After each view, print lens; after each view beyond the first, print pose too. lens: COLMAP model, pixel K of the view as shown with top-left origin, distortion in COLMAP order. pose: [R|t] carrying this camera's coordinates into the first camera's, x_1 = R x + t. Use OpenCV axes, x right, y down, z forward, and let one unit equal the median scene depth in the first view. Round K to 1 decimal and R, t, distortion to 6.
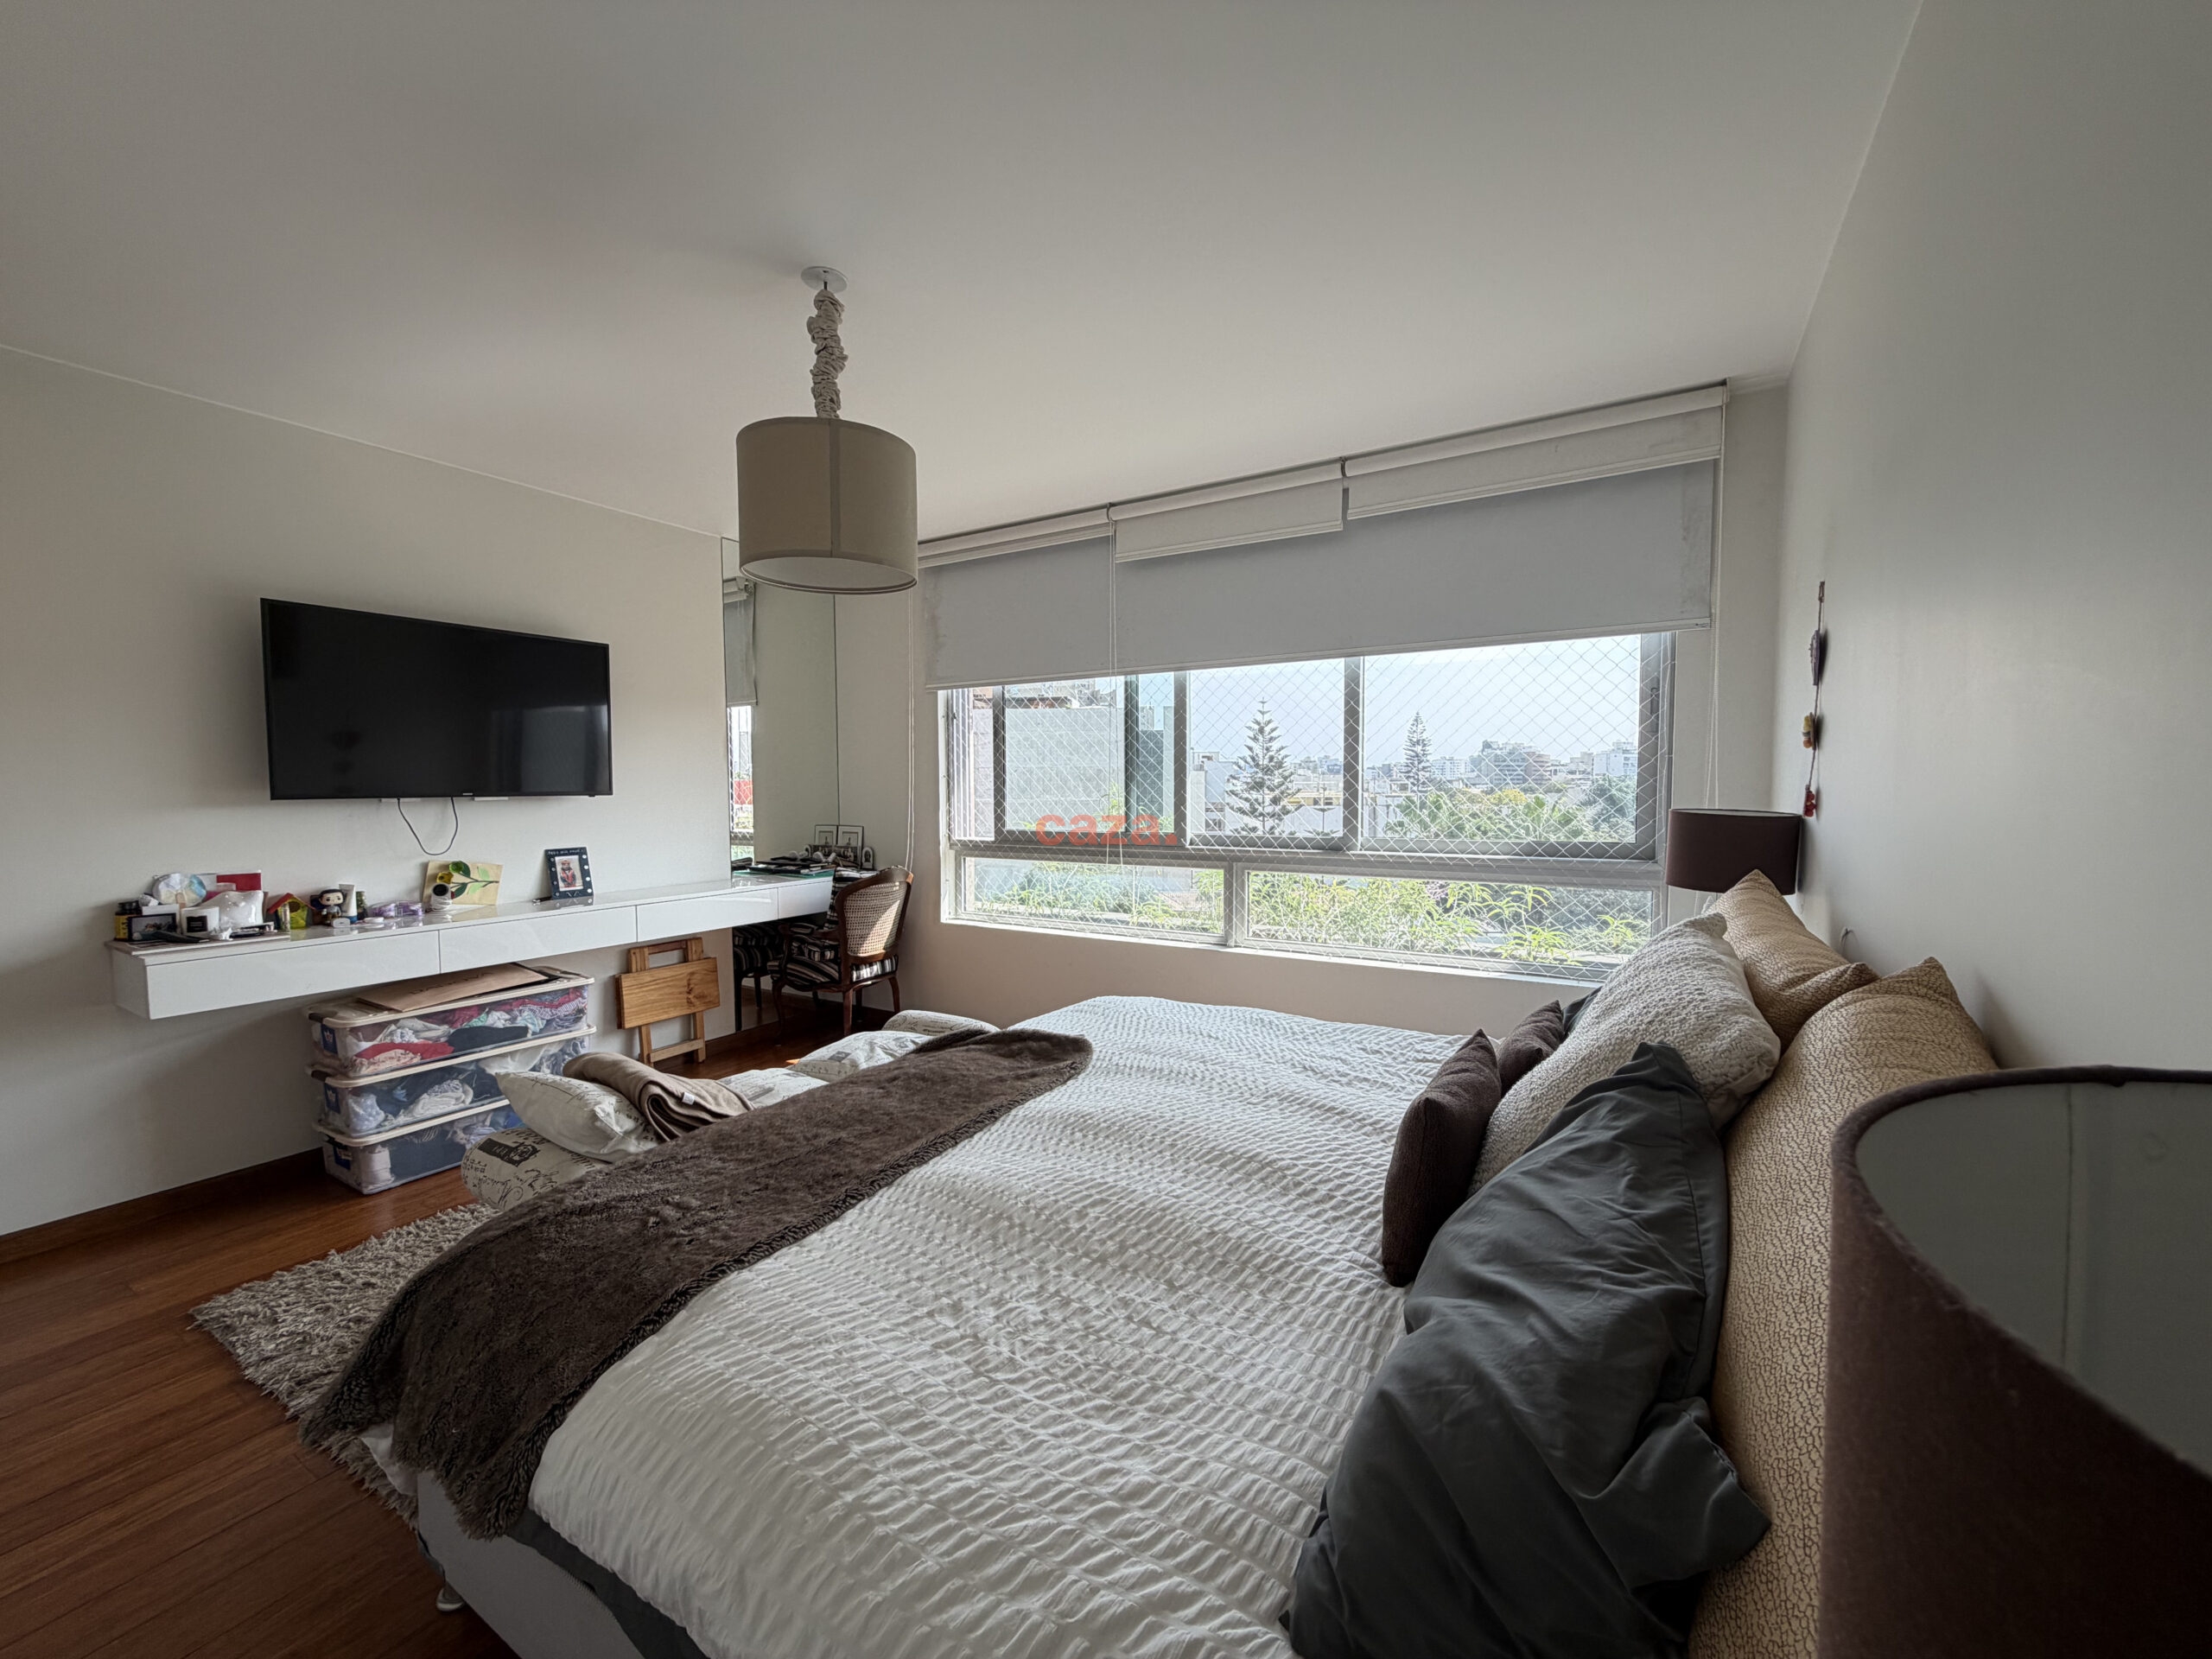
lens RADIAL K [[887.9, 0, 1121.6], [0, 887.9, 831.8], [0, 0, 1]] dist [0.000687, -0.000507]
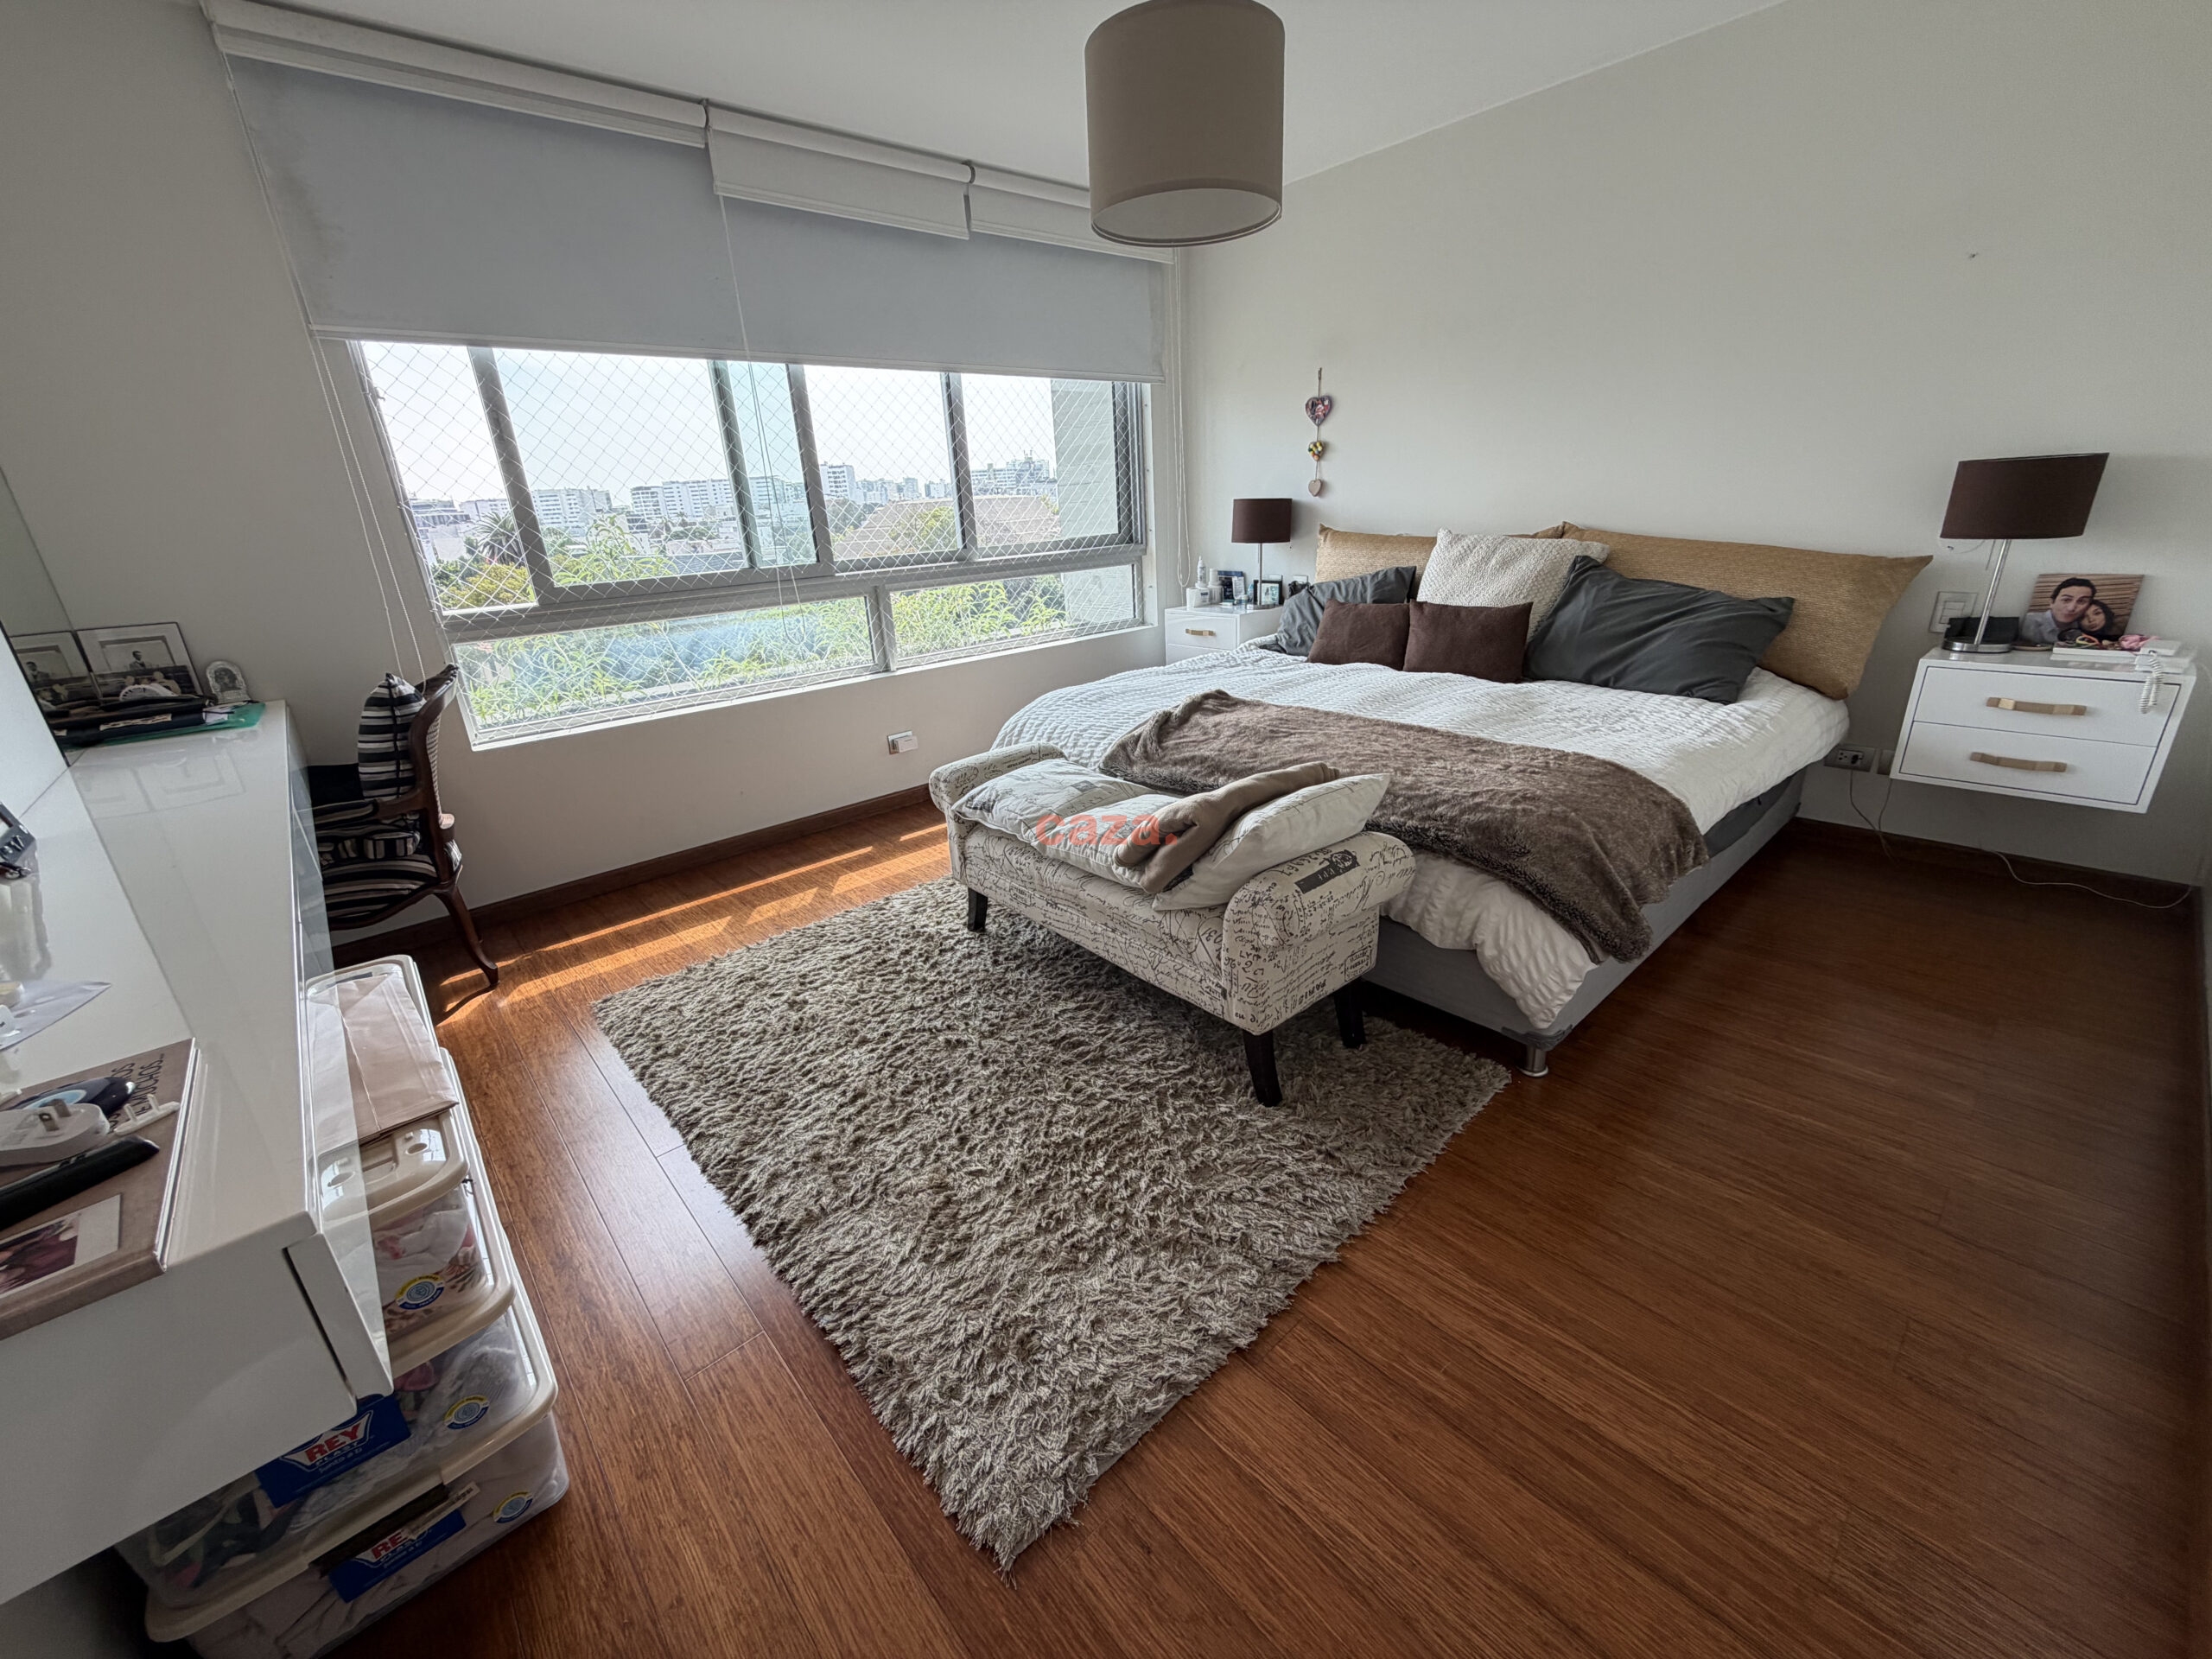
lens RADIAL K [[887.9, 0, 1117.5], [0, 887.9, 832.7], [0, 0, 1]] dist [0.000687, -0.000507]
pose [[0.283681, -0.348196, 0.893468, -0.775680], [0.094471, 0.937361, 0.335306, -0.015157], [-0.954254, -0.010713, 0.298805, 0.444300]]
